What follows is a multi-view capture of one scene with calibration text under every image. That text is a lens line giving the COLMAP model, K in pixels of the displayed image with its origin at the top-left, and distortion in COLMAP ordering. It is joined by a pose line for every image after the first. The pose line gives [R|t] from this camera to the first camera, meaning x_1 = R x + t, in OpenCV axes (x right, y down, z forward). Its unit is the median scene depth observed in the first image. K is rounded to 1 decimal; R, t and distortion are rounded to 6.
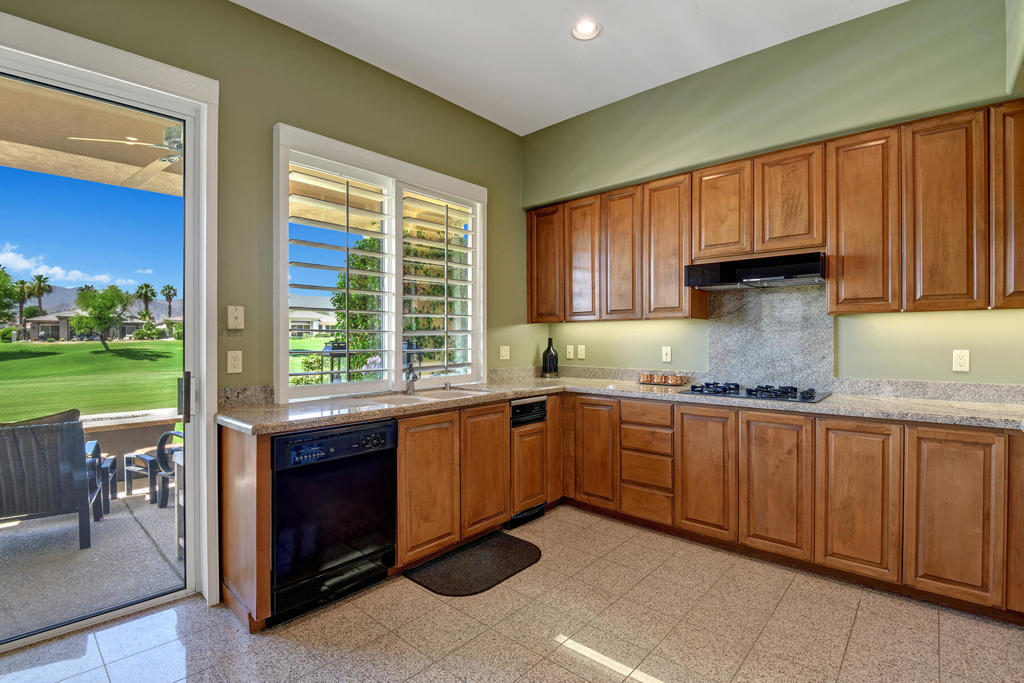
lens RADIAL K [[476.6, 0, 506.8], [0, 476.6, 340.8], [0, 0, 1]] dist [-0.017707, -0.007041]
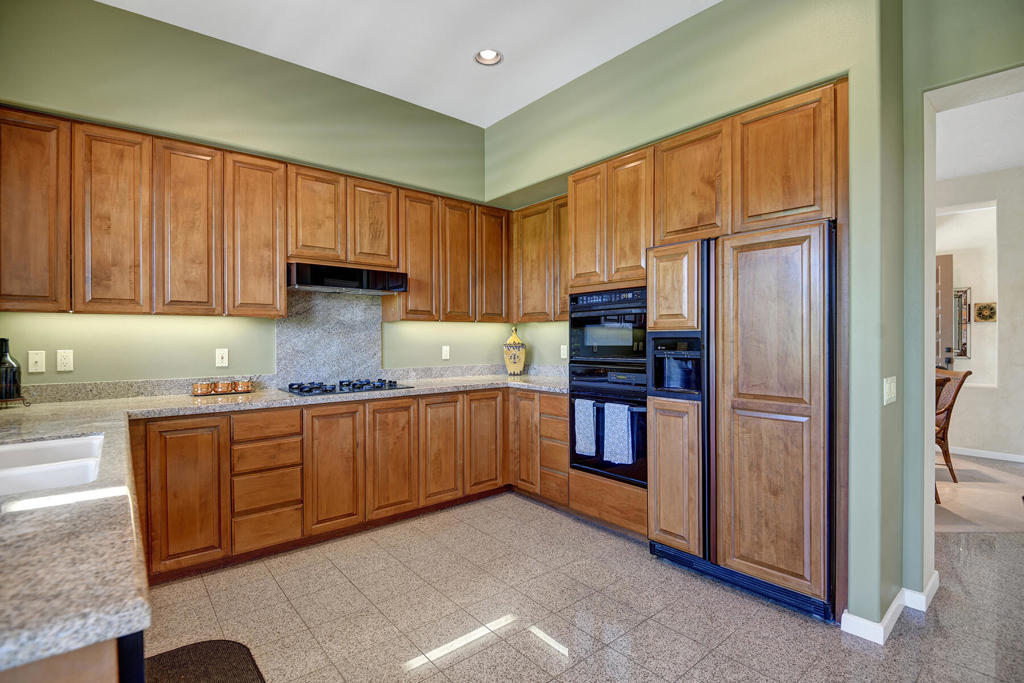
lens RADIAL K [[476.6, 0, 509.2], [0, 476.6, 344.6], [0, 0, 1]] dist [-0.017707, -0.007041]
pose [[0.138461, -0.009734, 0.990320, -0.517663], [0.006682, 0.999938, 0.008894, 0.001064], [-0.990345, 0.005386, 0.138517, 0.454986]]
